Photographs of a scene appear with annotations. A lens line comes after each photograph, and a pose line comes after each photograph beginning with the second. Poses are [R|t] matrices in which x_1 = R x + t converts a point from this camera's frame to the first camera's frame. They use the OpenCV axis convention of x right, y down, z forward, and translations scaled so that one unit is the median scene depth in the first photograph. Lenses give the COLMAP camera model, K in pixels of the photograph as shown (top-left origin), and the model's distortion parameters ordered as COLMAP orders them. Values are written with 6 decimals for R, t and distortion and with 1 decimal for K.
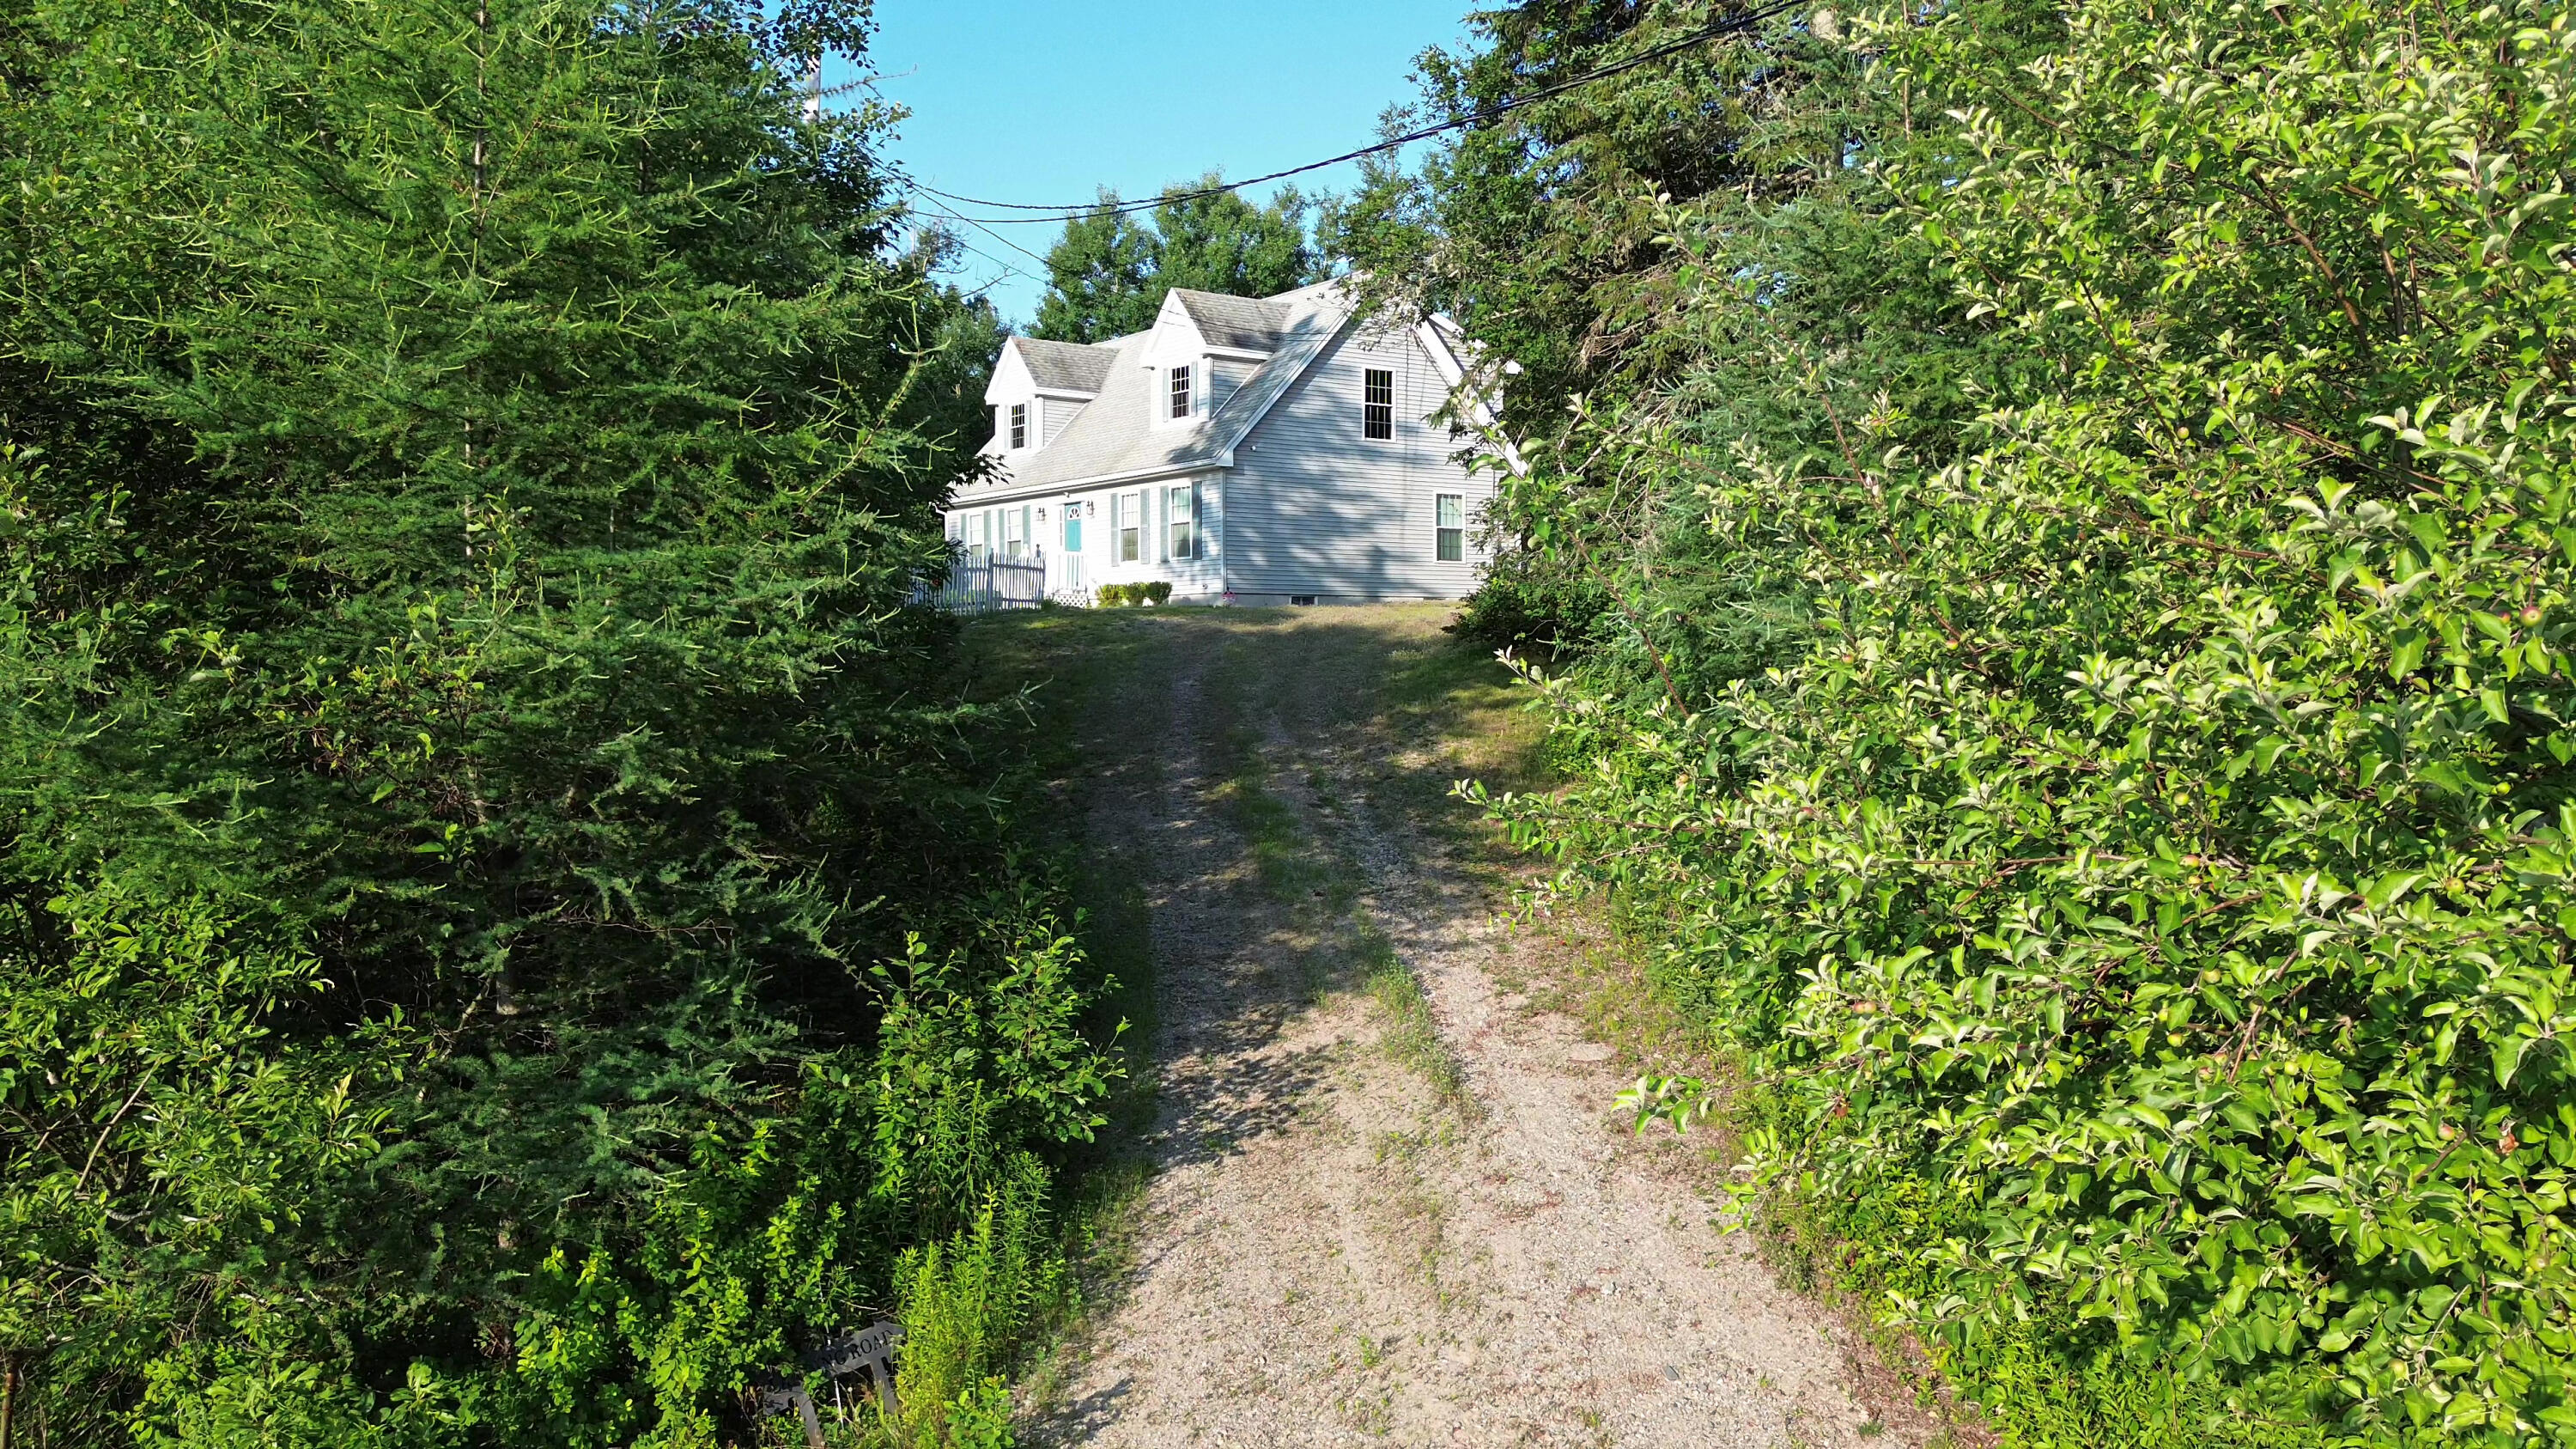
lens RADIAL K [[1893.0, 0, 1289.5], [0, 1893.0, 722.8], [0, 0, 1]] dist [0.077382, -0.075817]
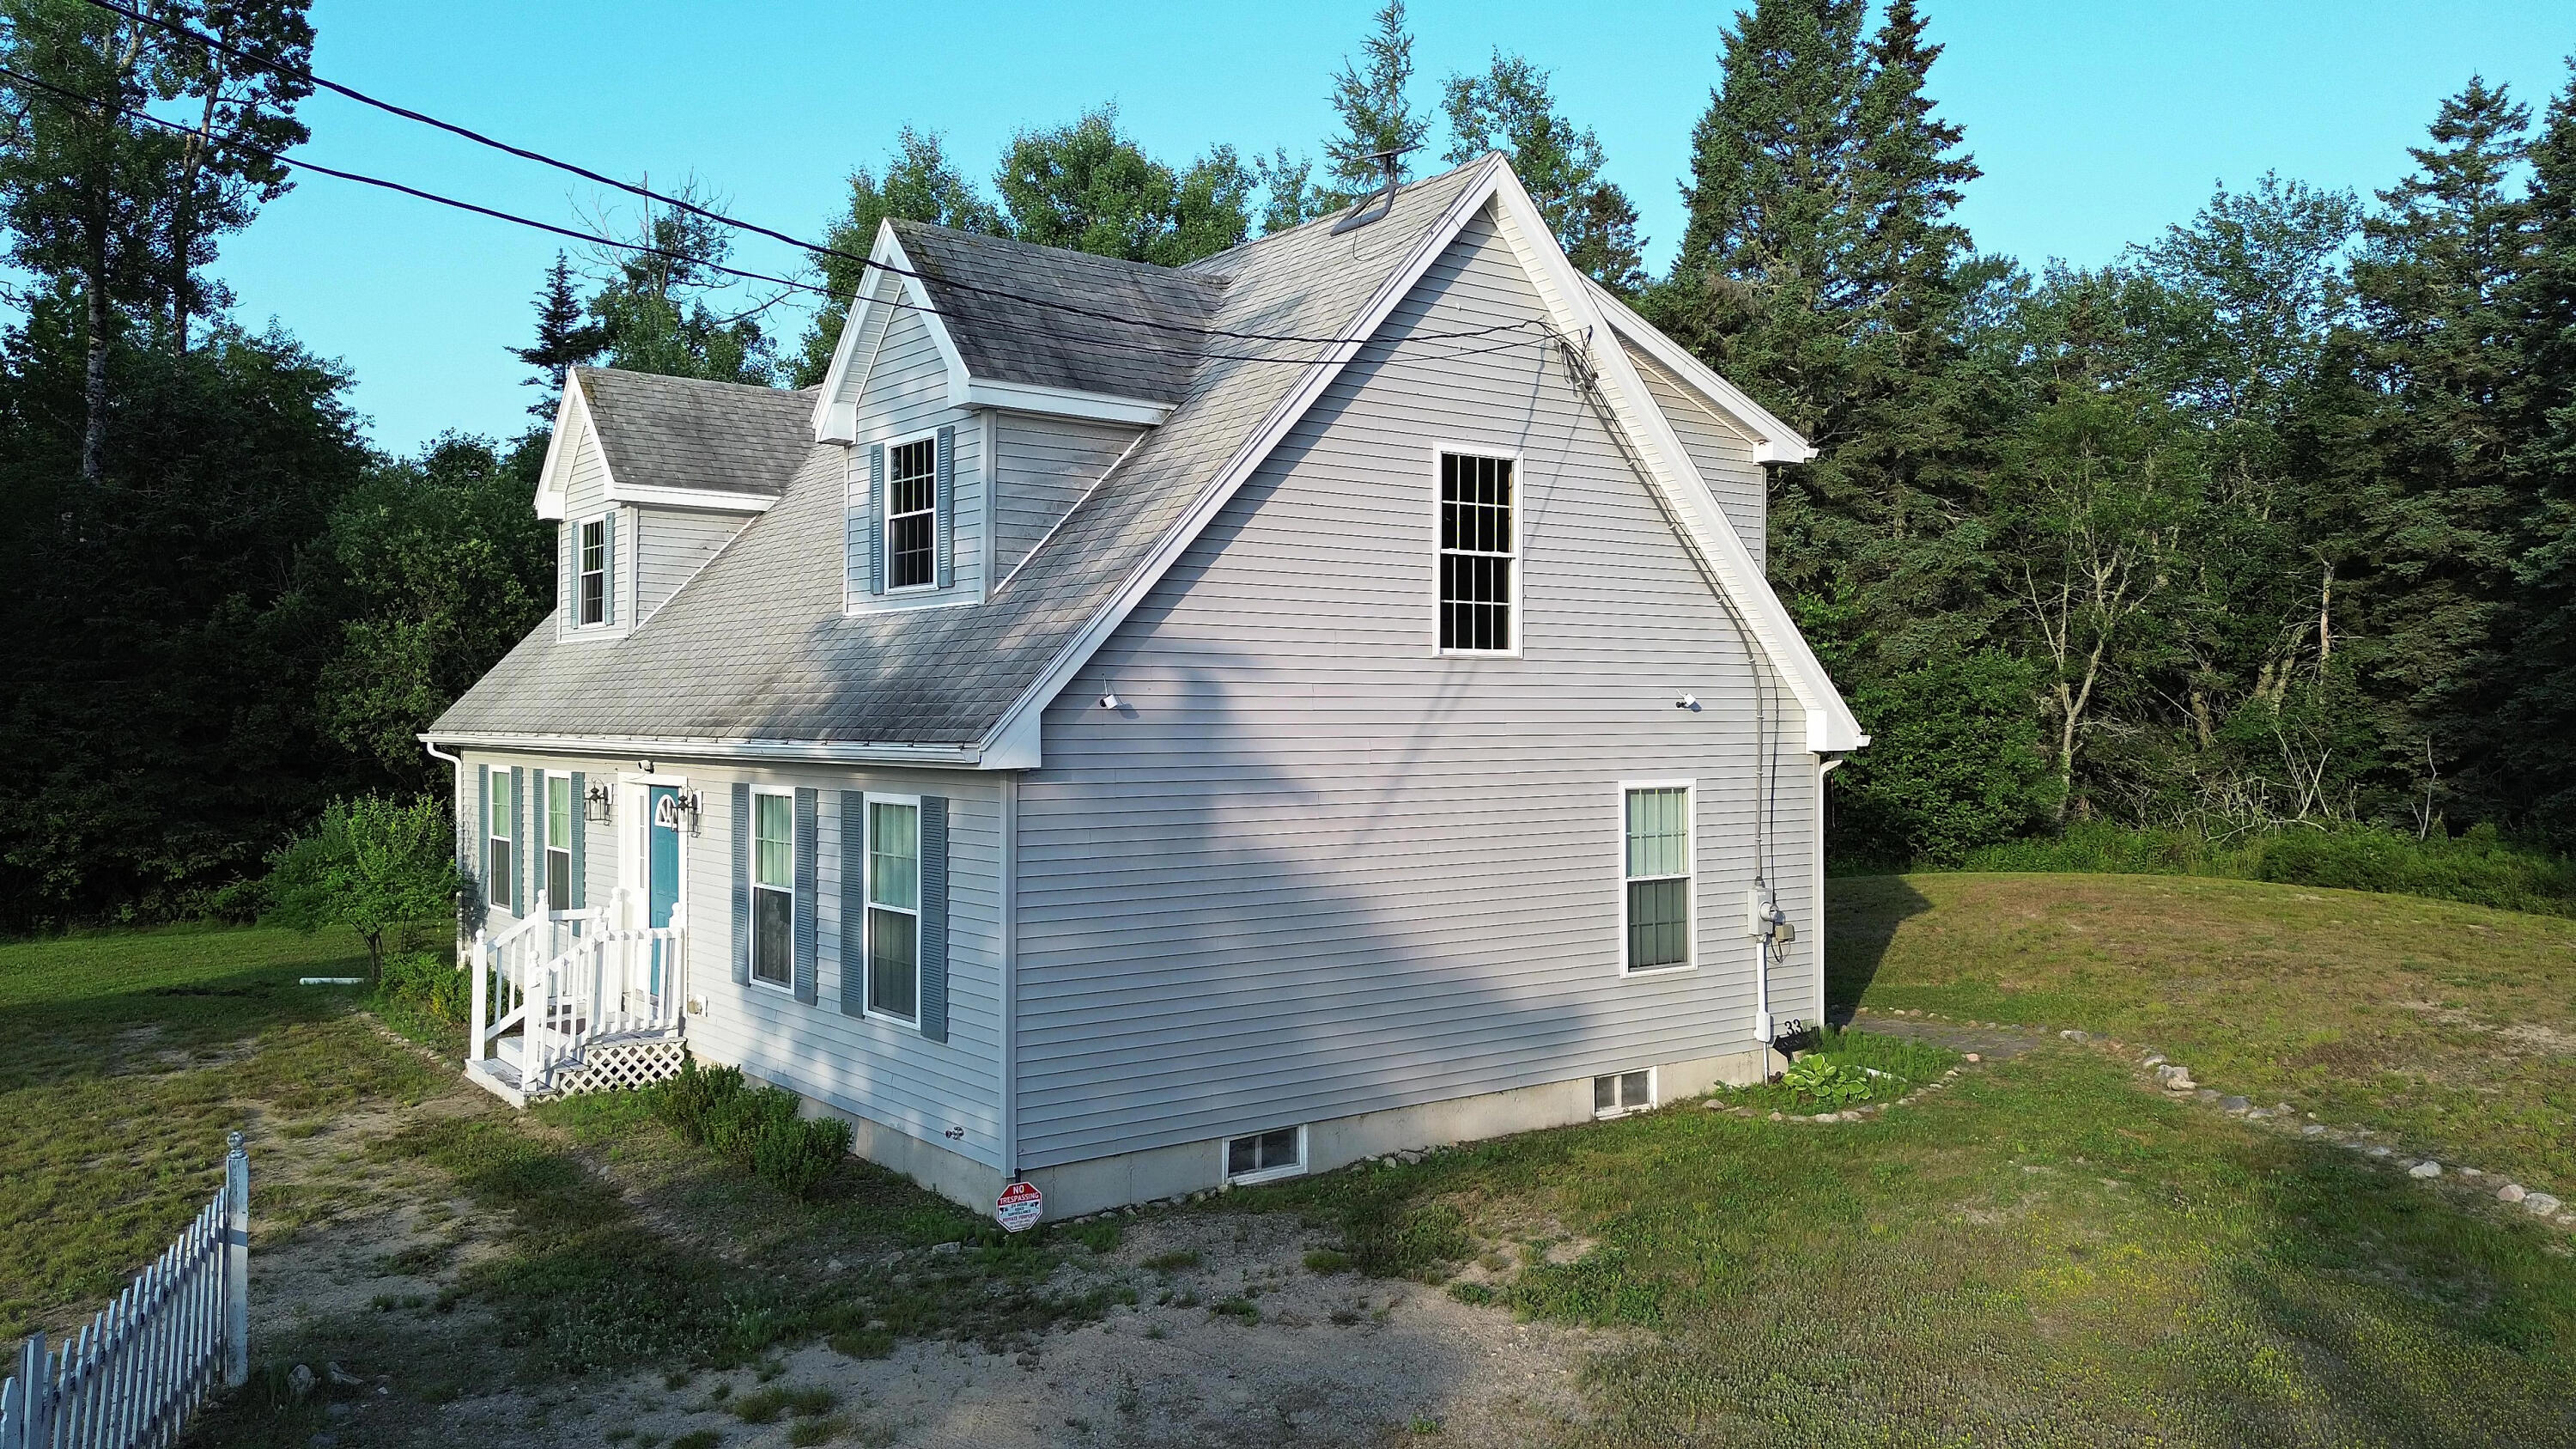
lens RADIAL K [[1893.0, 0, 1286.3], [0, 1893.0, 721.7], [0, 0, 1]] dist [0.077382, -0.075817]
pose [[0.999463, 0.001142, 0.032762, -0.000094], [-0.000097, 0.999492, -0.031885, -0.106415], [-0.032782, 0.031865, 0.998954, 0.552550]]
